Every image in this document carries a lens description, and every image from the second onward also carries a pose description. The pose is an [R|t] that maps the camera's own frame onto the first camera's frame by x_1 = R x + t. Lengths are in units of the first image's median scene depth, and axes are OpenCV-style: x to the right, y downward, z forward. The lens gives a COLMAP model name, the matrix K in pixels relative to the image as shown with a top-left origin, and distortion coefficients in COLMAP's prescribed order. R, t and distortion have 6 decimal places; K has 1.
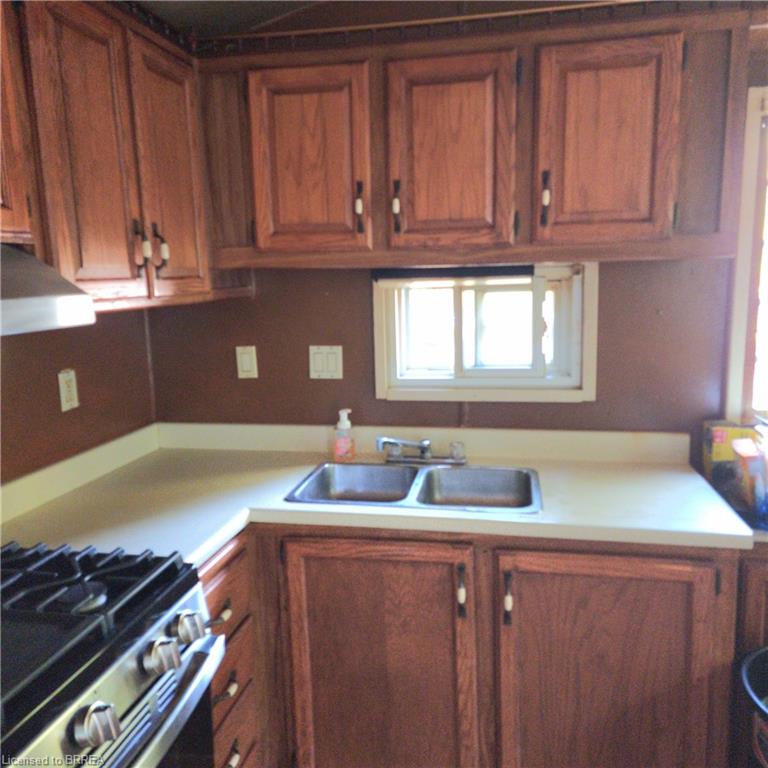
lens RADIAL K [[668.9, 0, 381.9], [0, 668.9, 372.1], [0, 0, 1]] dist [0.135070, -0.138014]
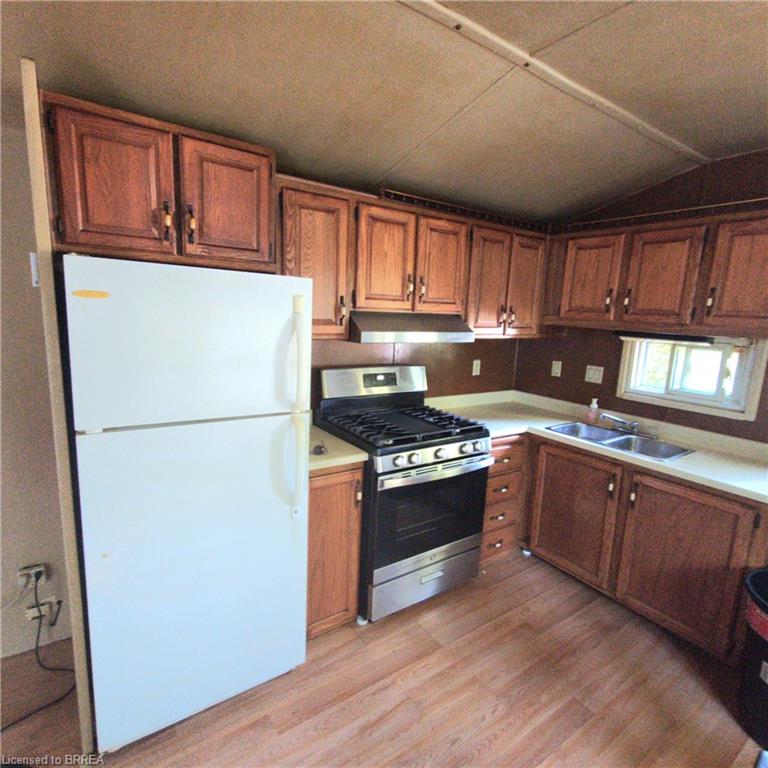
lens RADIAL K [[423.7, 0, 376.6], [0, 423.7, 386.2], [0, 0, 1]] dist [-0.002040, -0.000256]
pose [[0.708901, 0.177810, -0.682527, 0.406763], [-0.161225, 0.982931, 0.088616, 0.016062], [0.686634, 0.047220, 0.725468, -0.444924]]
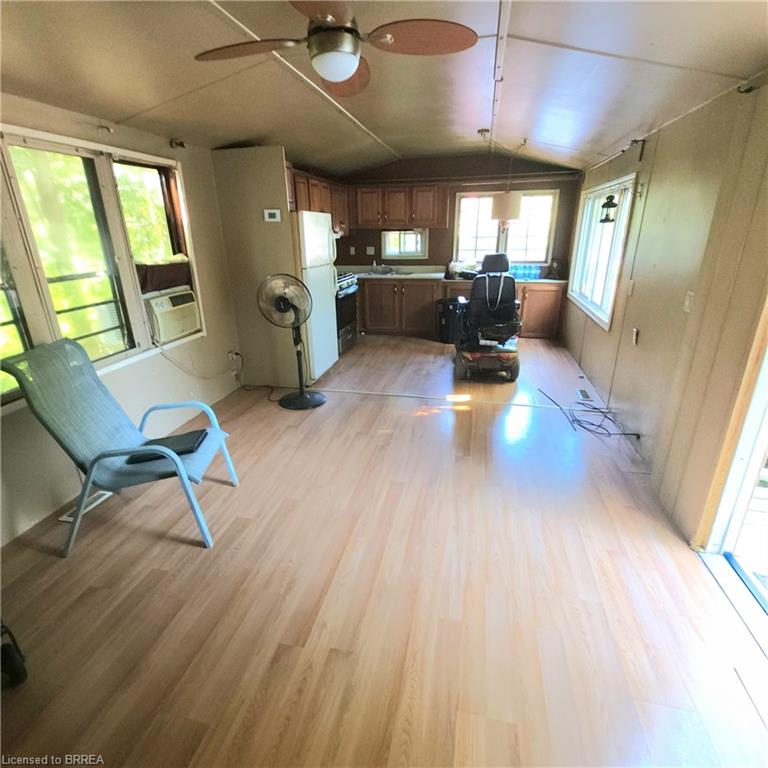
lens RADIAL K [[423.7, 0, 376.6], [0, 423.7, 386.2], [0, 0, 1]] dist [-0.002040, -0.000256]
pose [[0.999533, 0.017531, -0.025035, 0.053687], [-0.012055, 0.978865, 0.204151, 0.365172], [0.028085, -0.203754, 0.978619, -2.437013]]
